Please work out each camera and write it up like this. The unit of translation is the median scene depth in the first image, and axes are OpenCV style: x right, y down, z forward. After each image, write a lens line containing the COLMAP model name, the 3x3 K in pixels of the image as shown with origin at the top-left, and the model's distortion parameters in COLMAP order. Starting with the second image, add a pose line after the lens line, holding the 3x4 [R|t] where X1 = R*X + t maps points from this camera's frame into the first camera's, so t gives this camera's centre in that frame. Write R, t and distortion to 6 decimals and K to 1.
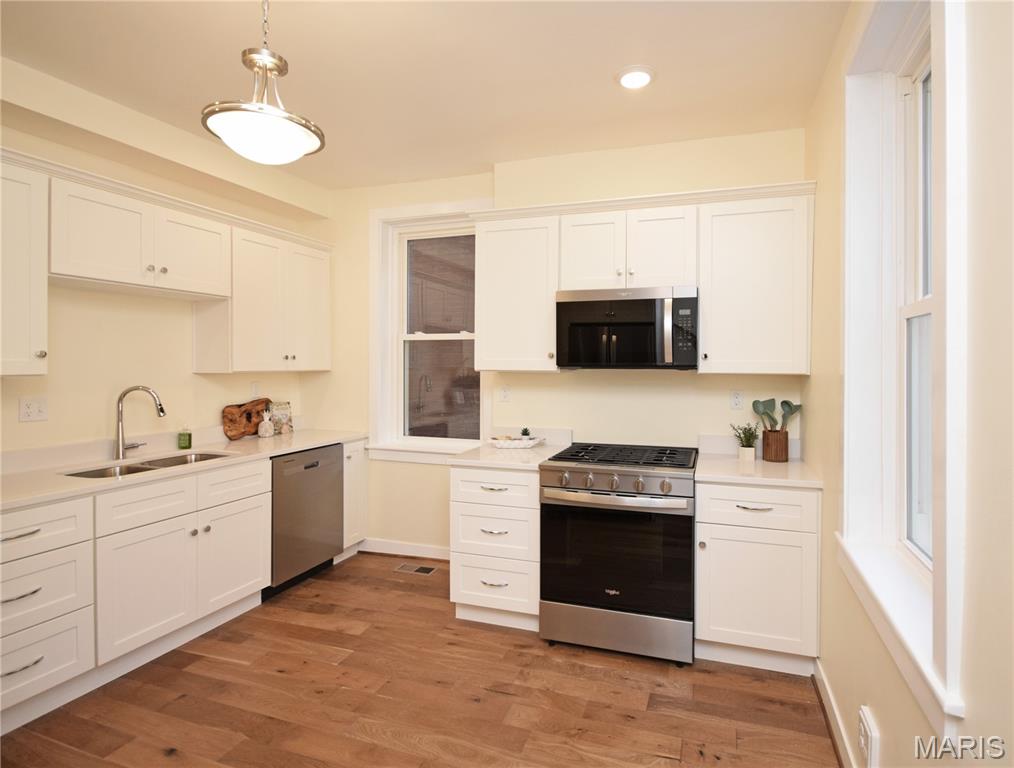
lens RADIAL K [[522.7, 0, 564.3], [0, 522.7, 369.4], [0, 0, 1]] dist [-0.009420, -0.000095]
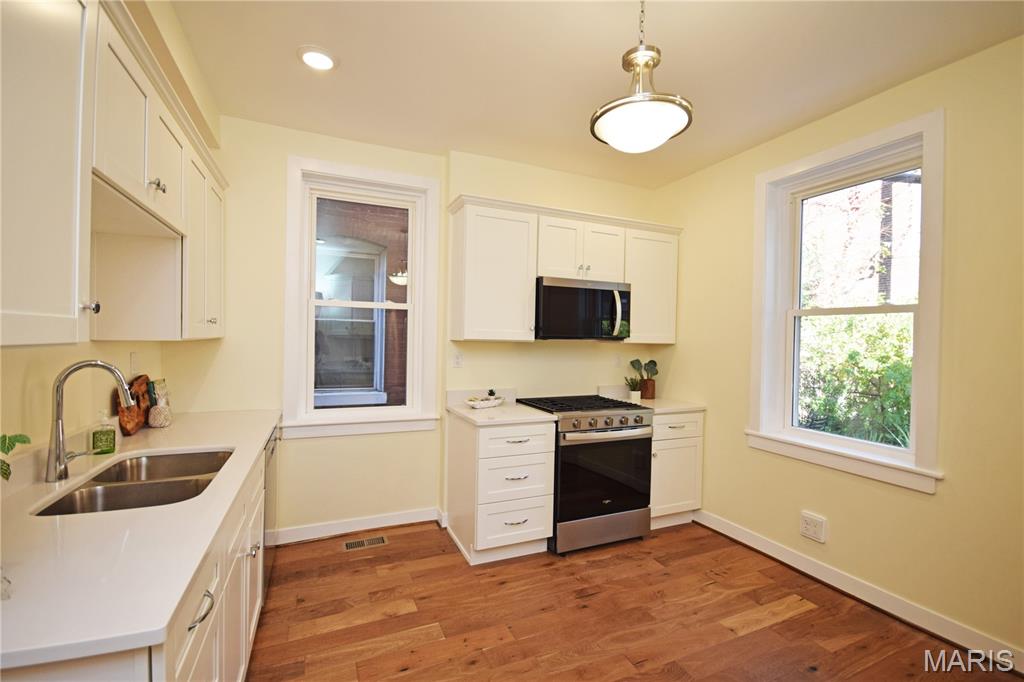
lens RADIAL K [[445.4, 0, 512.9], [0, 445.4, 342.9], [0, 0, 1]] dist [-0.001021, -0.000701]
pose [[0.757879, -0.002383, 0.652391, -0.771079], [-0.010336, 0.999824, 0.015659, -0.008388], [-0.652314, -0.018611, 0.757721, 0.245650]]
